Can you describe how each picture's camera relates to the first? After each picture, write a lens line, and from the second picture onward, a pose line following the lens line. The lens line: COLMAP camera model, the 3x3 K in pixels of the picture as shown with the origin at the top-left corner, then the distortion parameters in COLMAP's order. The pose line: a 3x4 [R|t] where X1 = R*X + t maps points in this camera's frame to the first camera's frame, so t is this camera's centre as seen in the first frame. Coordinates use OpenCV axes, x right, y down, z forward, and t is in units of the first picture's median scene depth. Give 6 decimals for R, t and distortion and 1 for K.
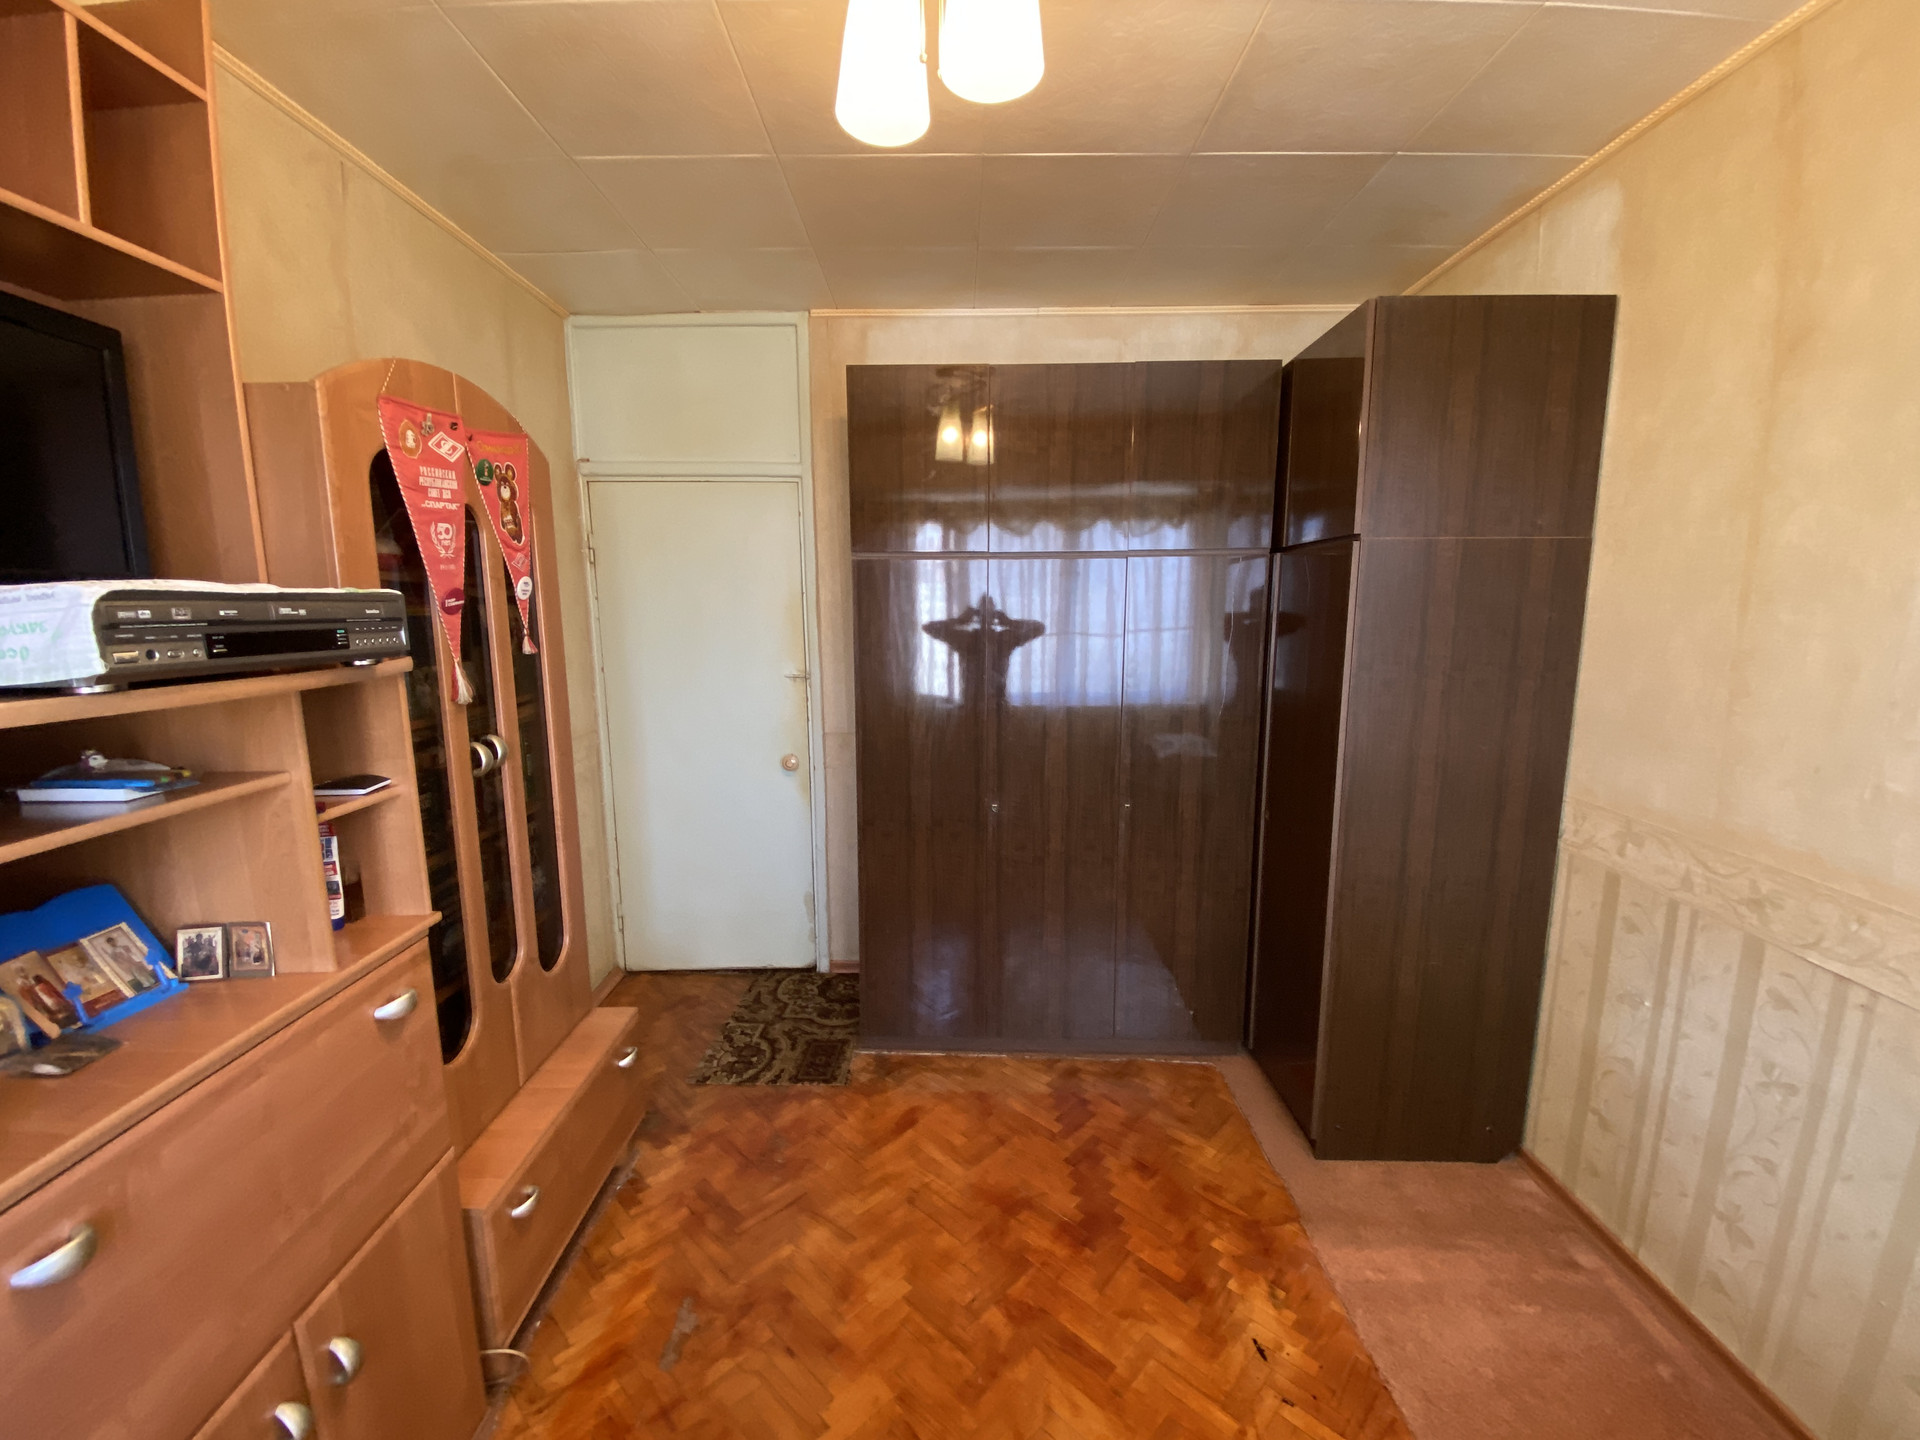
lens RADIAL K [[777.8, 0, 957.1], [0, 777.8, 723.0], [0, 0, 1]] dist [0.023563, -0.020489]
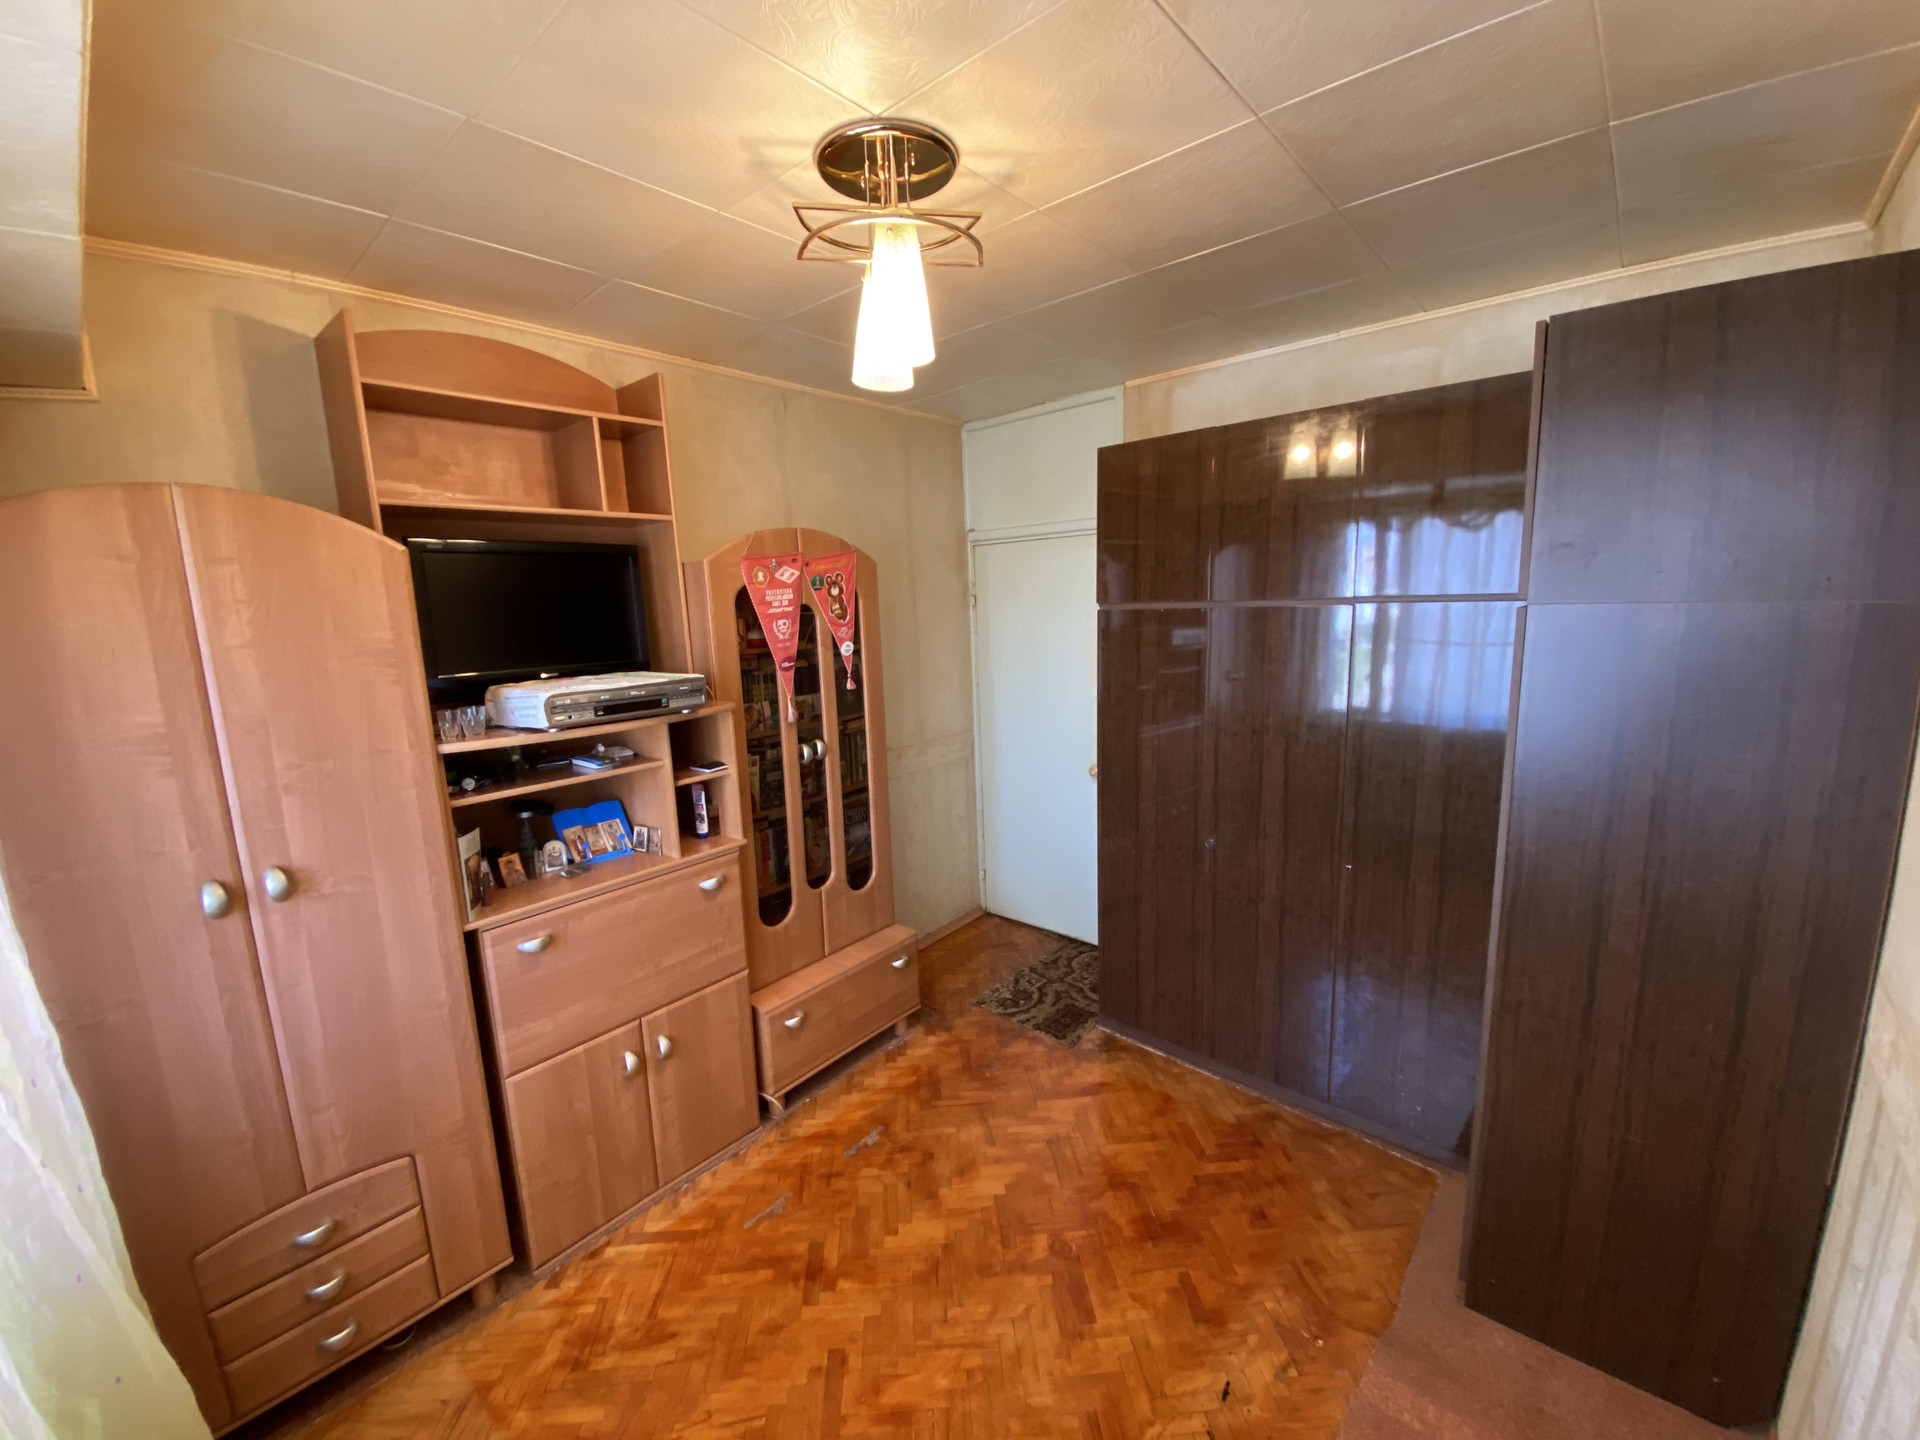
lens RADIAL K [[776.5, 0, 974.6], [0, 776.5, 716.8], [0, 0, 1]] dist [0.021359, -0.019253]
pose [[0.767241, 0.089447, -0.635091, 0.627156], [-0.076075, 0.995929, 0.048363, -0.124133], [0.636832, 0.011209, 0.770921, -0.044792]]
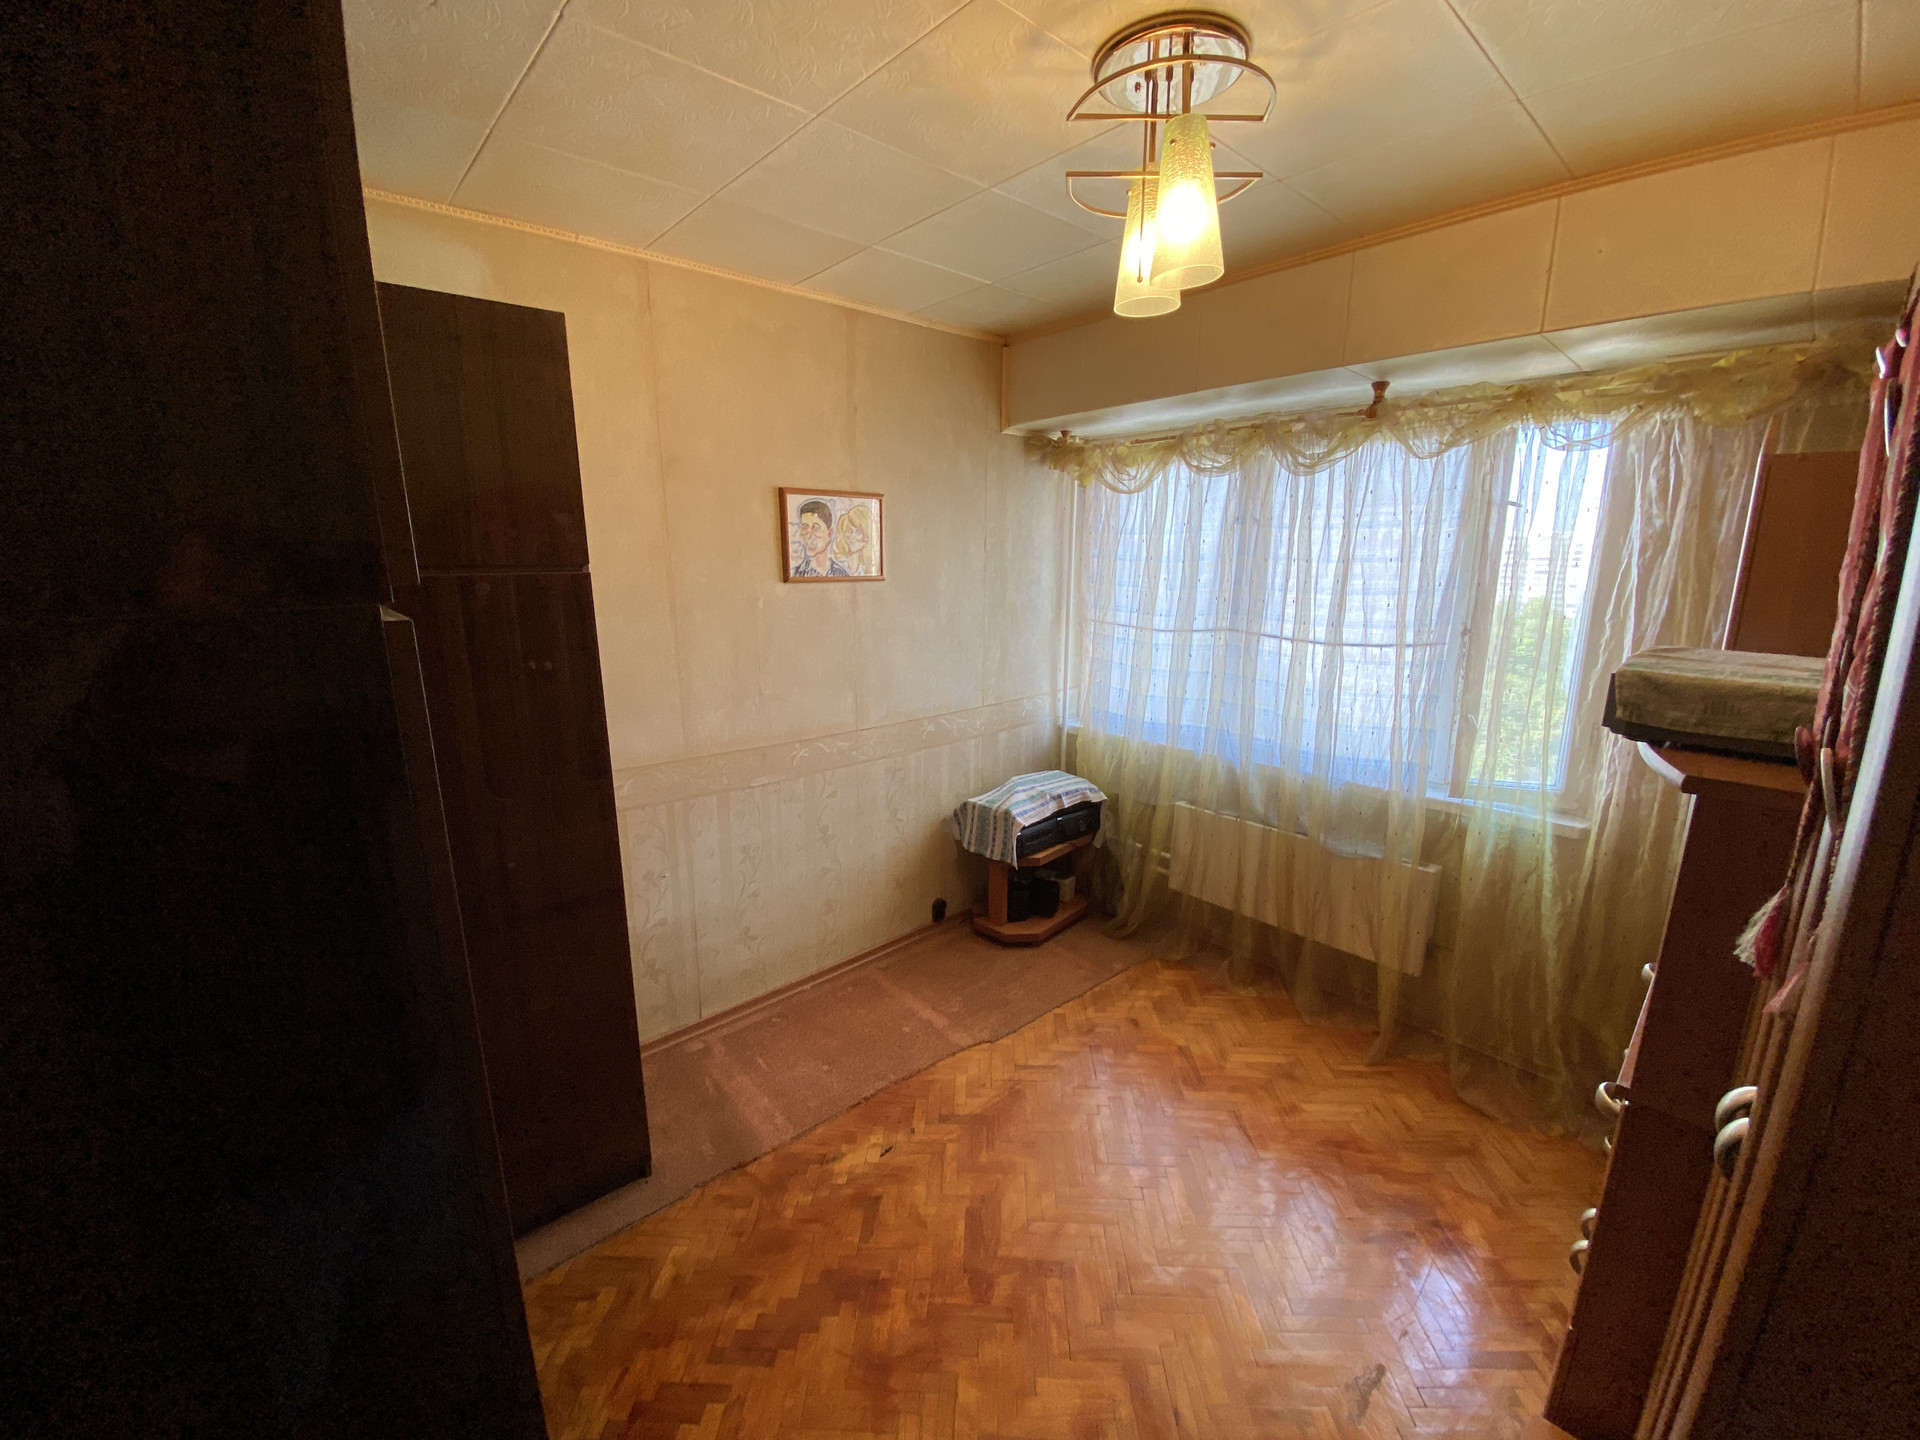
lens RADIAL K [[775.1, 0, 952.3], [0, 775.1, 718.5], [0, 0, 1]] dist [0.083609, -0.052283]
pose [[-0.654928, -0.155067, 0.739610, -0.552987], [0.118381, 0.945584, 0.303079, -0.318184], [-0.746361, 0.286051, -0.600932, 1.356070]]
